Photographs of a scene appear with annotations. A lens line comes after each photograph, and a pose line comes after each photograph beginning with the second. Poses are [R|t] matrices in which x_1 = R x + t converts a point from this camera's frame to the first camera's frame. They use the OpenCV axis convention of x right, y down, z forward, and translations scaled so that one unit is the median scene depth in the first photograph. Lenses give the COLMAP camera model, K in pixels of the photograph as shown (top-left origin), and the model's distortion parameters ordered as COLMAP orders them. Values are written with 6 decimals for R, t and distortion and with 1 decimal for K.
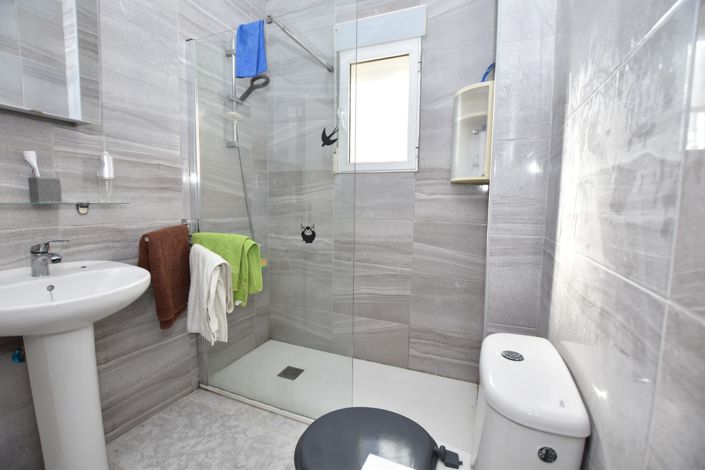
lens RADIAL K [[310.4, 0, 354.6], [0, 310.4, 234.0], [0, 0, 1]] dist [-0.032932, 0.005514]
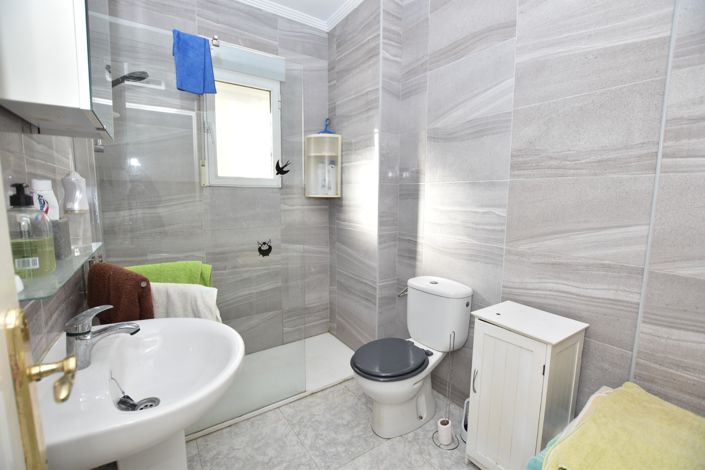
lens RADIAL K [[310.4, 0, 356.7], [0, 310.4, 234.7], [0, 0, 1]] dist [-0.032932, 0.005514]
pose [[0.531953, -0.112817, 0.839225, -0.737452], [0.079887, 0.993351, 0.082900, -0.094905], [-0.842997, 0.022944, 0.537429, 0.067888]]
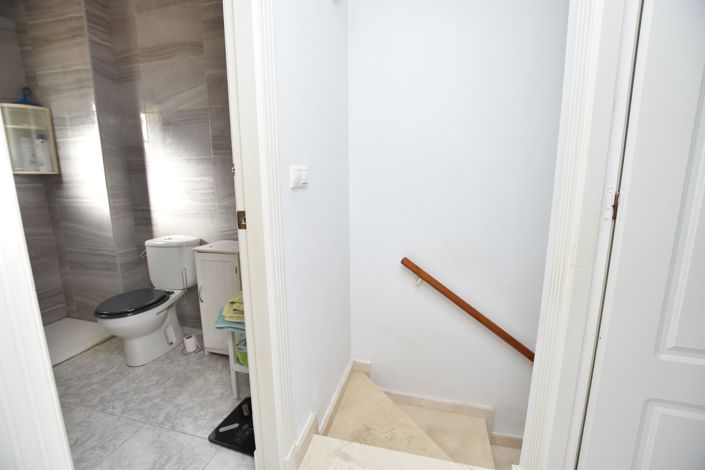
lens RADIAL K [[310.4, 0, 351.9], [0, 310.4, 231.0], [0, 0, 1]] dist [-0.032932, 0.005514]
pose [[-0.147448, -0.182427, 0.972100, -1.089714], [0.104154, 0.974515, 0.198678, -0.041493], [-0.983570, 0.130543, -0.124690, -0.178466]]
